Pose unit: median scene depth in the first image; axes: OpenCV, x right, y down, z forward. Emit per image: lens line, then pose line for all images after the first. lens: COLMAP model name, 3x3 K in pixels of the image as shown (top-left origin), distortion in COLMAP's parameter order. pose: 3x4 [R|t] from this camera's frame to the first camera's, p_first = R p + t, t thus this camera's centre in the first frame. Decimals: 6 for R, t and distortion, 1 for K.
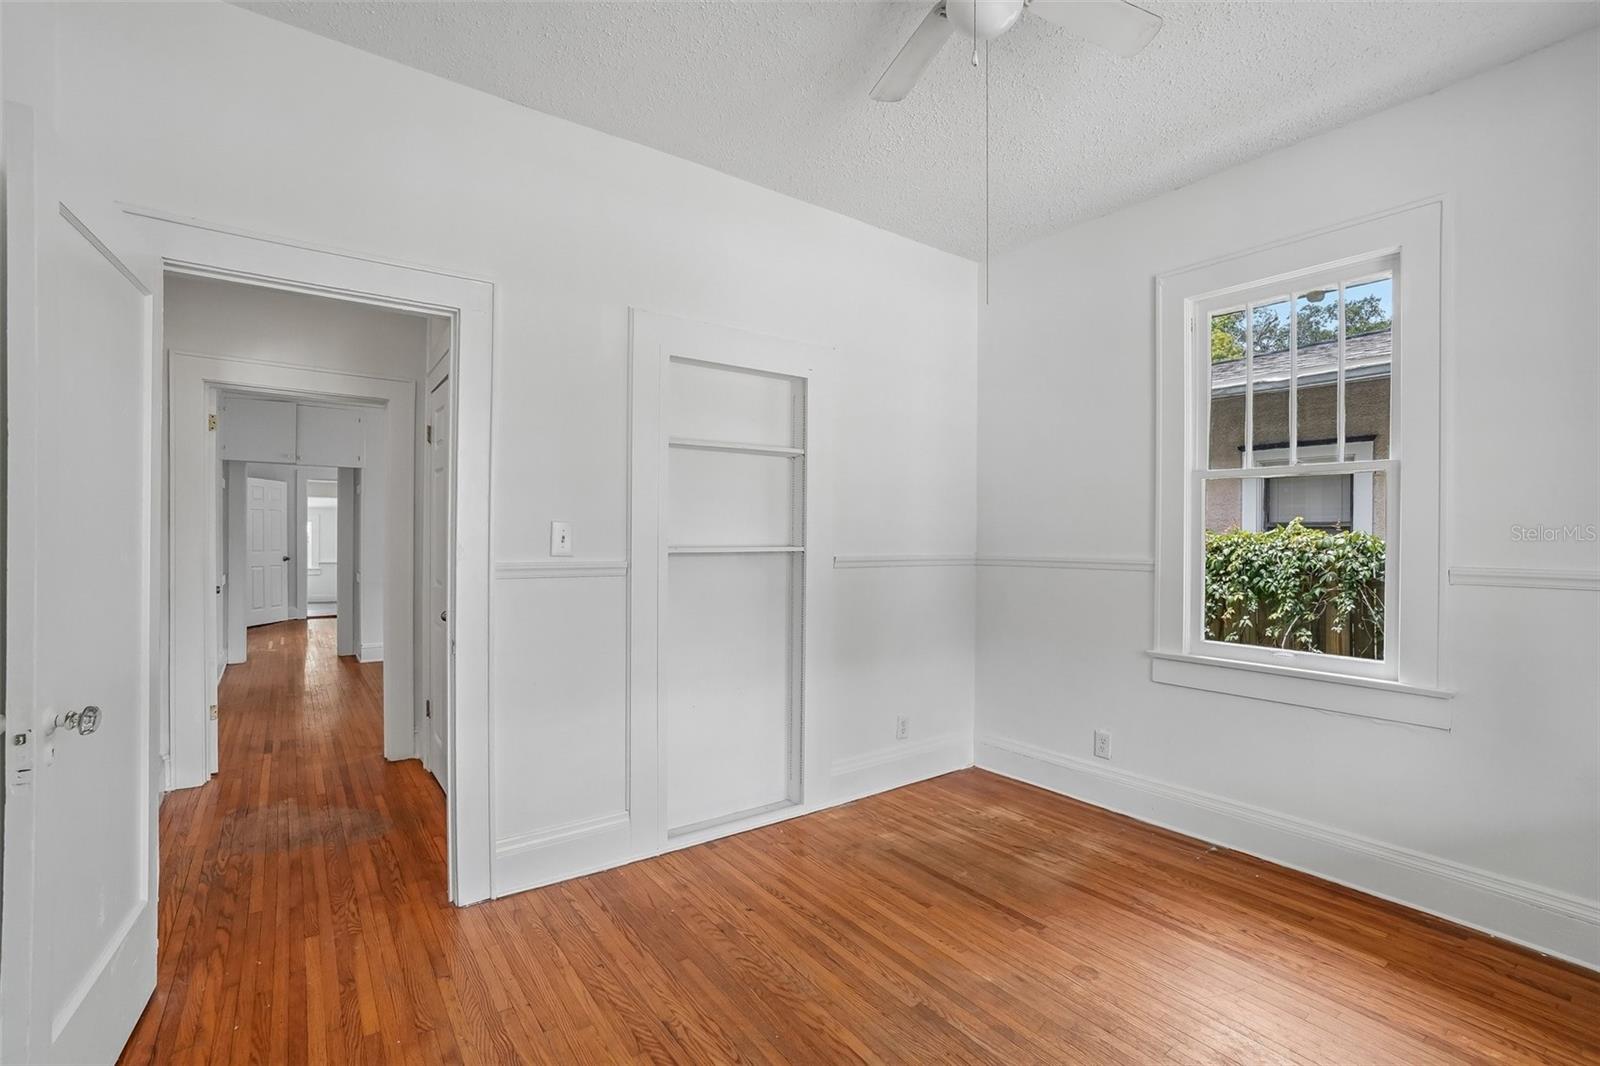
lens RADIAL K [[718.1, 0, 801.1], [0, 718.1, 538.9], [0, 0, 1]] dist [-0.047894, 0.019820]
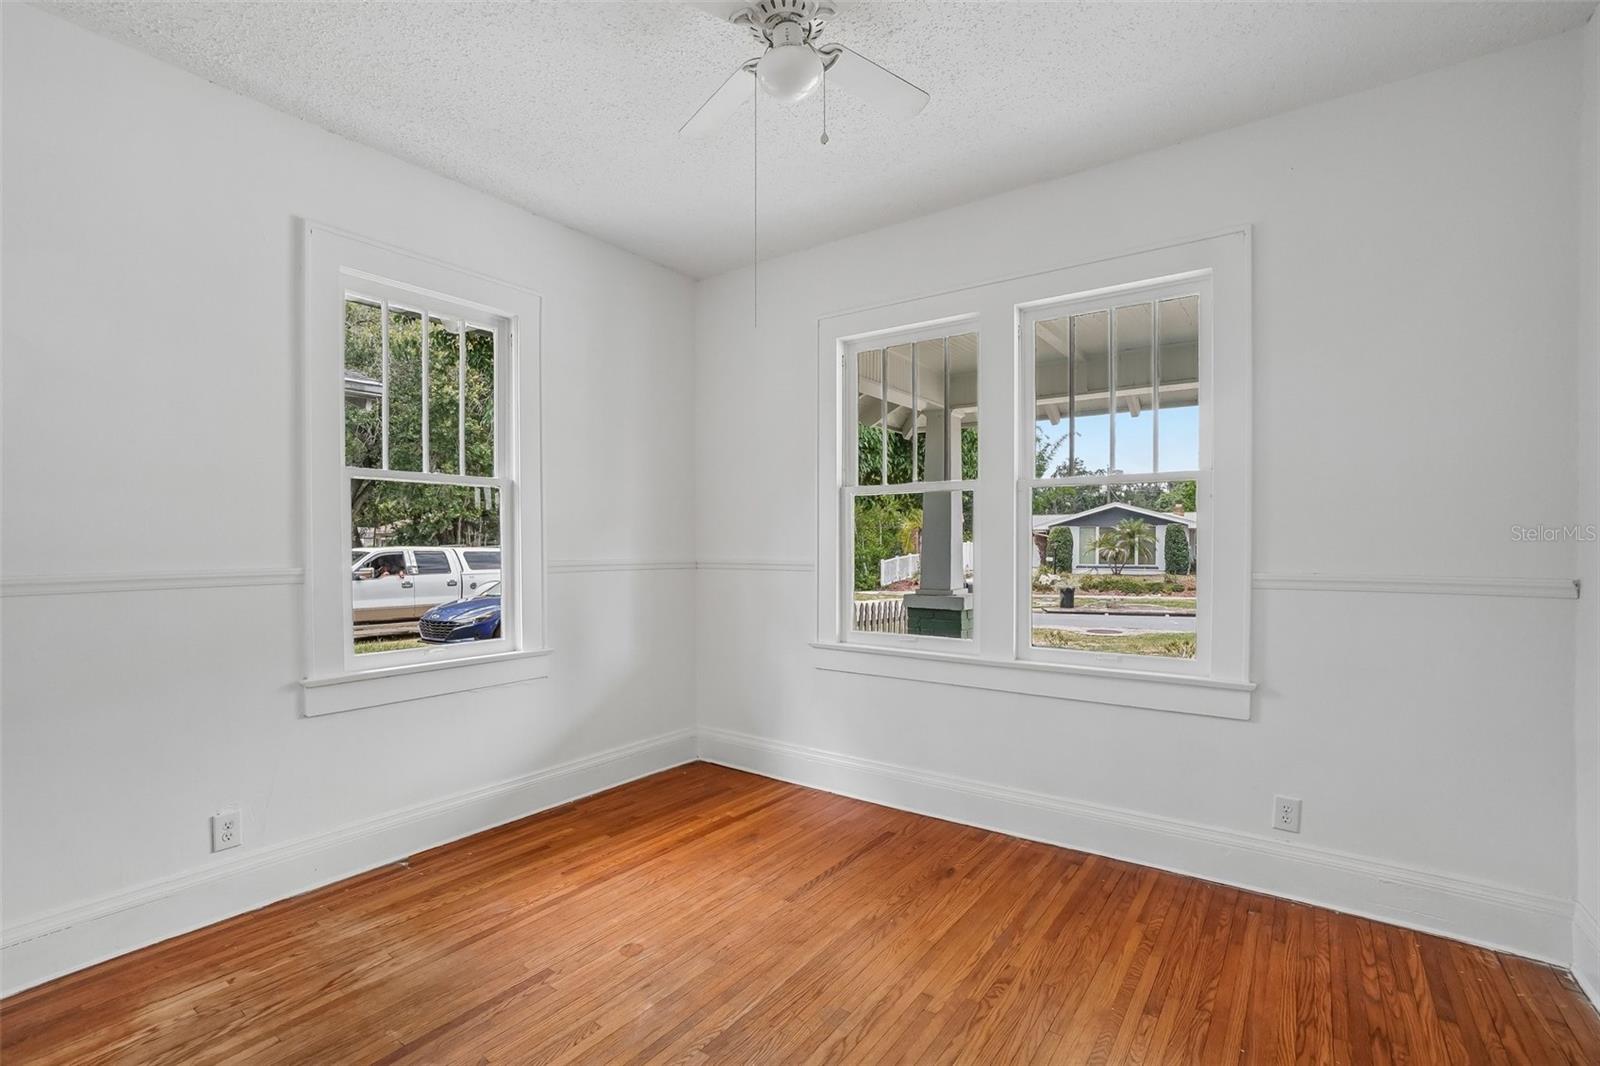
lens RADIAL K [[718.1, 0, 796.9], [0, 718.1, 535.3], [0, 0, 1]] dist [-0.047894, 0.019820]
pose [[-0.309272, 0.007133, 0.950947, -0.516138], [0.002580, 0.999974, -0.006661, -0.002869], [-0.950970, 0.000393, -0.309282, 0.809362]]
